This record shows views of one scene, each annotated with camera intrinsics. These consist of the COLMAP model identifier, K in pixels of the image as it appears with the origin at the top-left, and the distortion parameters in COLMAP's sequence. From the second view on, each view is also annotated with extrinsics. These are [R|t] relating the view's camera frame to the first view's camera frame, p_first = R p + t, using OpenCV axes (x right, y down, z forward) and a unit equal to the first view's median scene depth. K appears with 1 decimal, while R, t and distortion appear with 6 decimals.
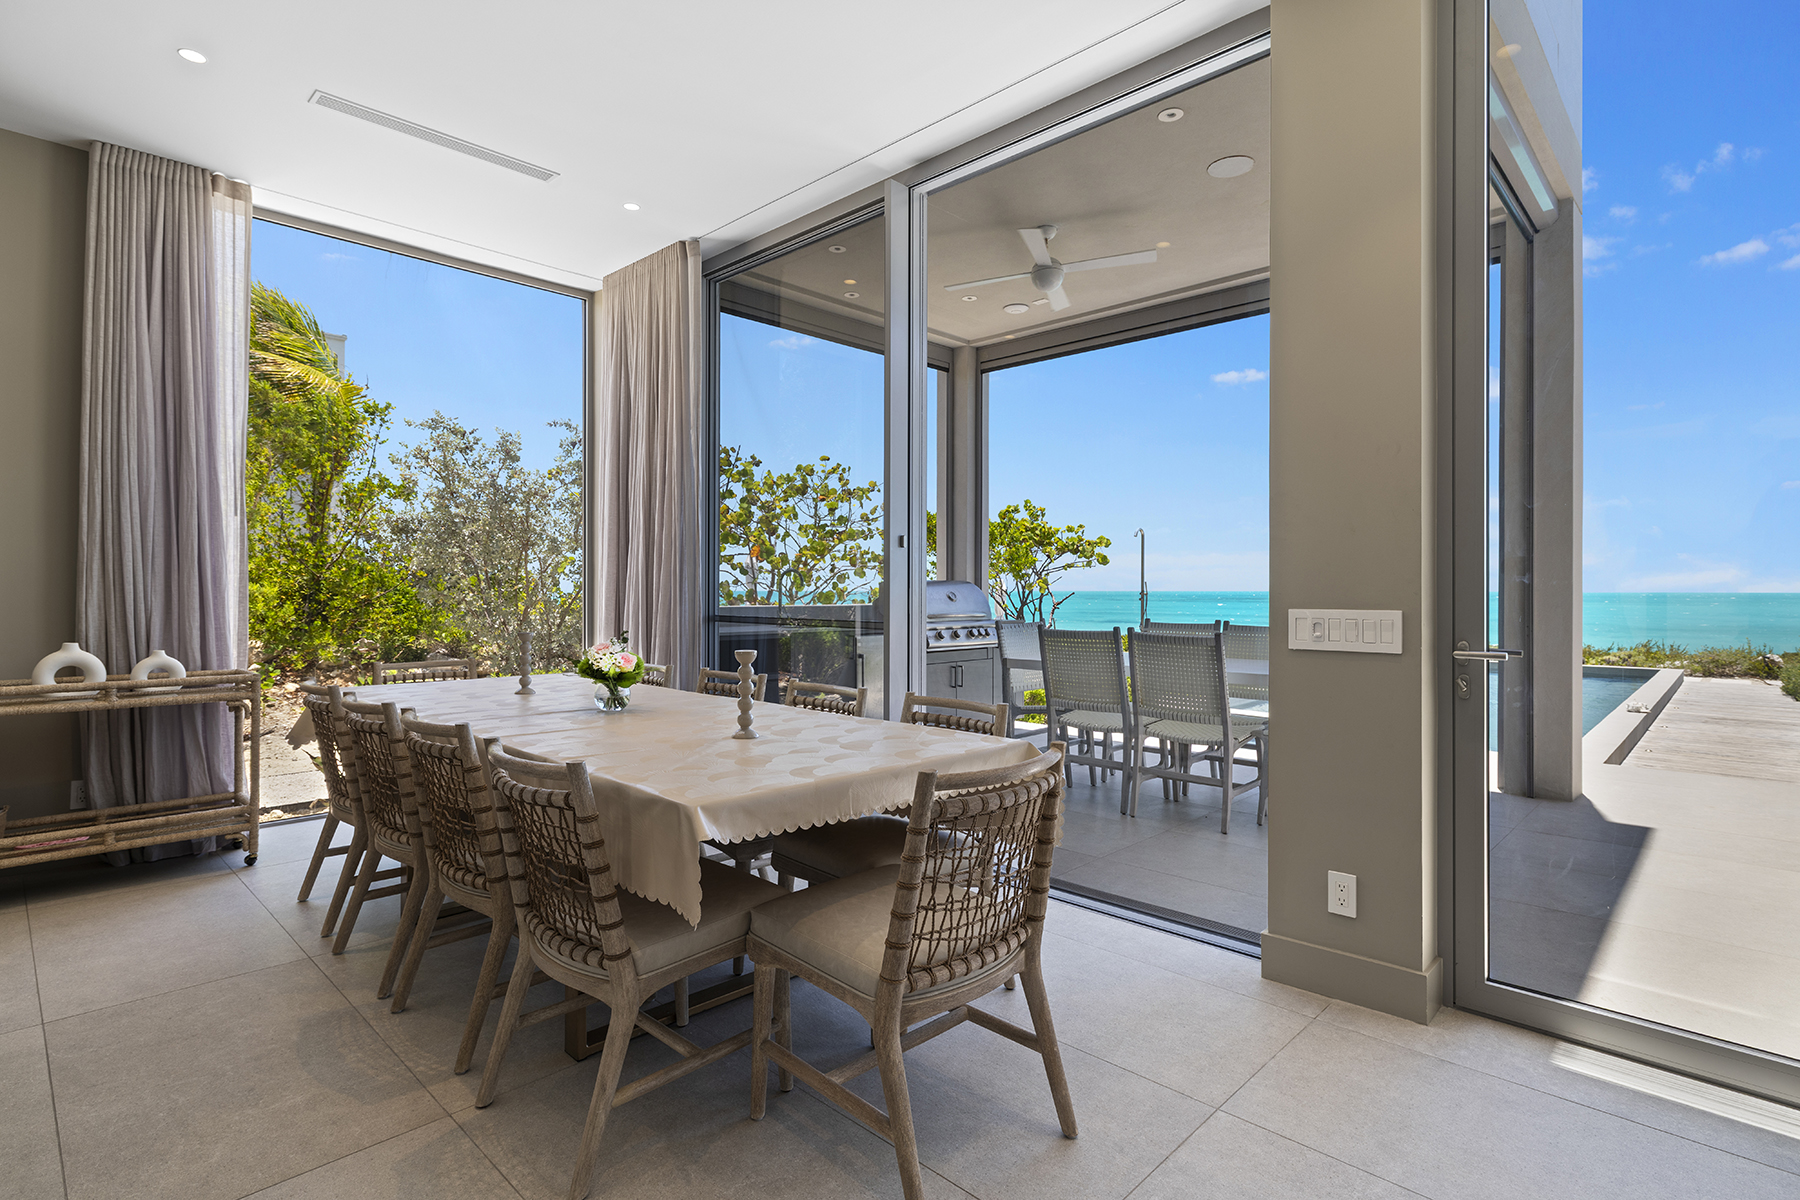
lens RADIAL K [[885.7, 0, 896.1], [0, 885.7, 589.4], [0, 0, 1]] dist [-0.001821, 0.001327]
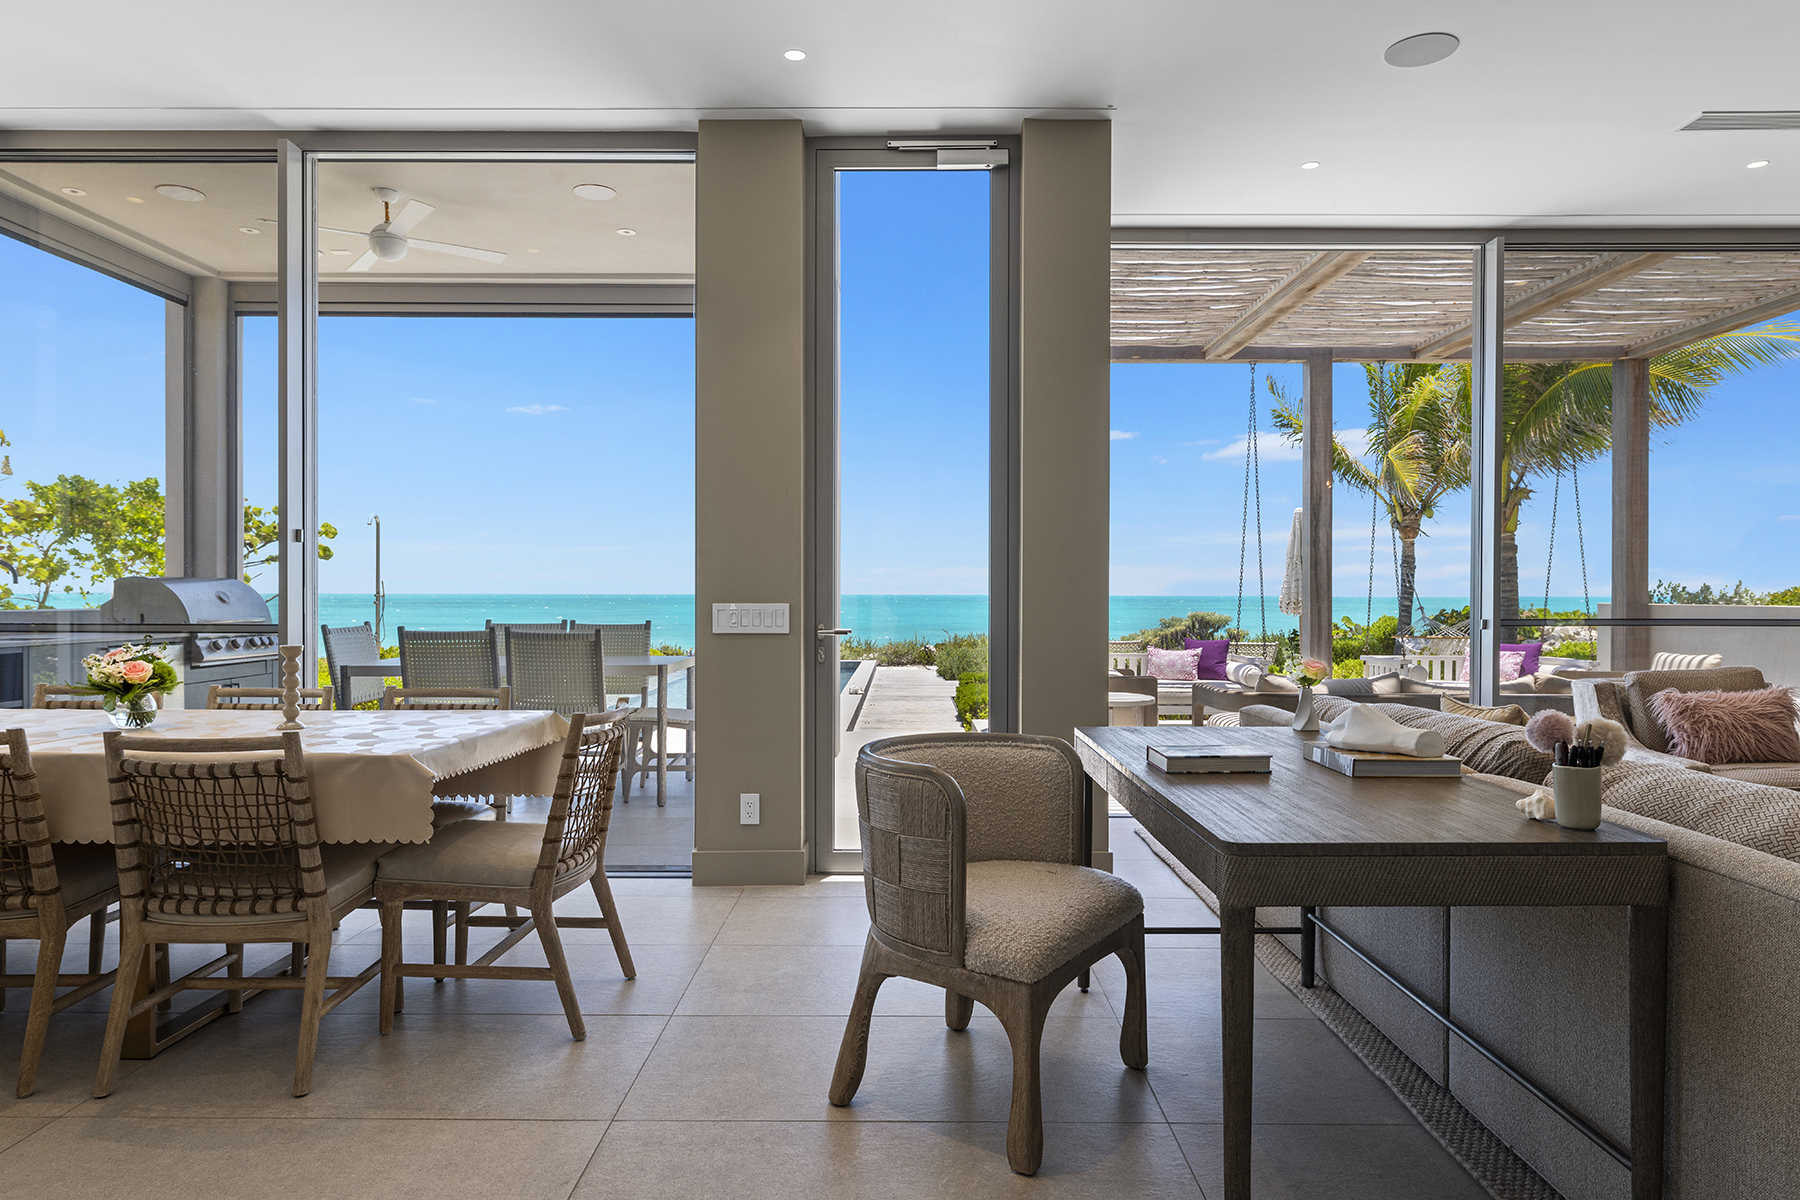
lens RADIAL K [[1119.1, 0, 901.8], [0, 1119.1, 596.1], [0, 0, 1]] dist [0.006635, -0.002955]
pose [[0.720591, -0.000712, 0.693360, -0.316890], [-0.001949, 0.999993, 0.003052, 0.003250], [-0.693357, -0.003550, 0.720585, -0.250050]]
